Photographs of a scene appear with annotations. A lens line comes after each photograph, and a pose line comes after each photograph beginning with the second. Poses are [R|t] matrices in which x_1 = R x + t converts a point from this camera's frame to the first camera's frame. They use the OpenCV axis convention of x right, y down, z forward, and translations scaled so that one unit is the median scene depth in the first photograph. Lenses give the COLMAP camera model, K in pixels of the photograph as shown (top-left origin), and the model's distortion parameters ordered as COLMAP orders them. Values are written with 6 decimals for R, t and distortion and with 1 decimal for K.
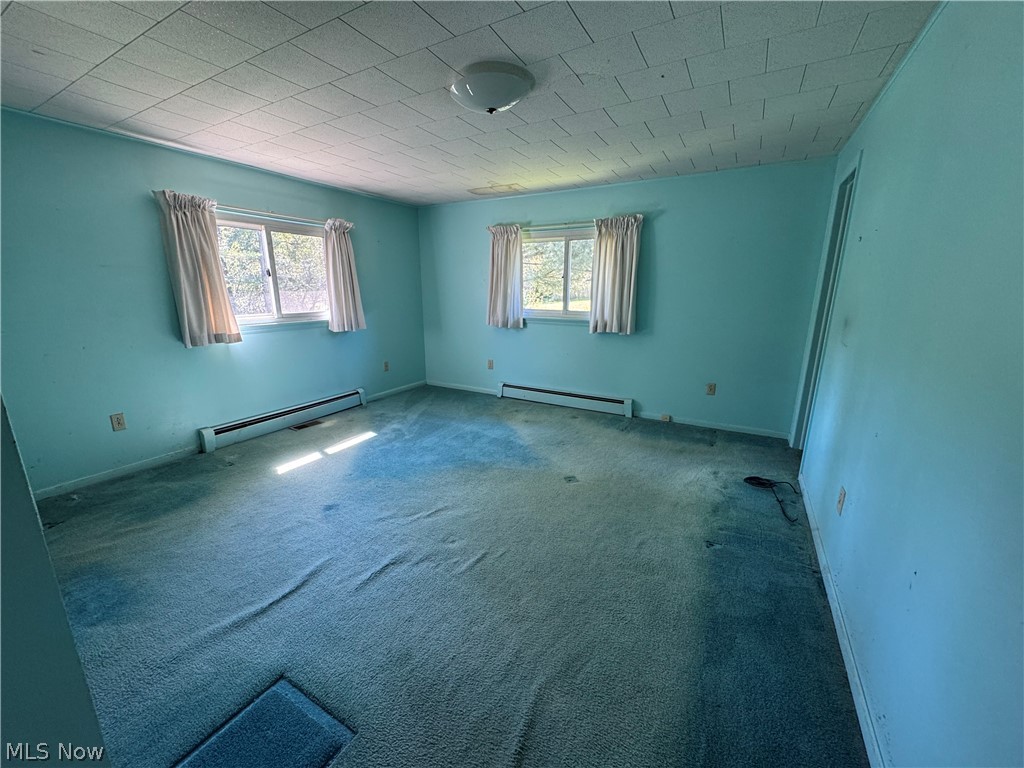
lens RADIAL K [[405.5, 0, 509.0], [0, 405.5, 386.3], [0, 0, 1]] dist [-0.001386, 0.000165]
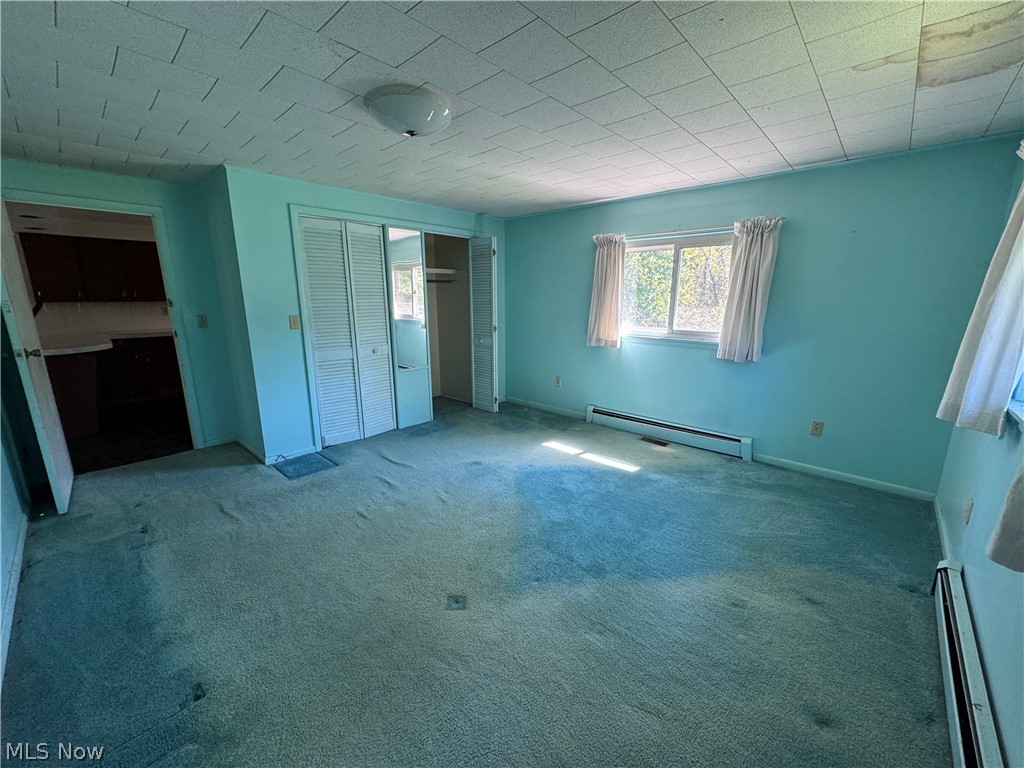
lens RADIAL K [[405.5, 0, 512.3], [0, 405.5, 385.8], [0, 0, 1]] dist [-0.001386, 0.000165]
pose [[-0.220354, 0.212768, -0.951932, 0.533586], [-0.231929, 0.936502, 0.263006, -0.228361], [0.947445, 0.278735, -0.157015, 0.849487]]
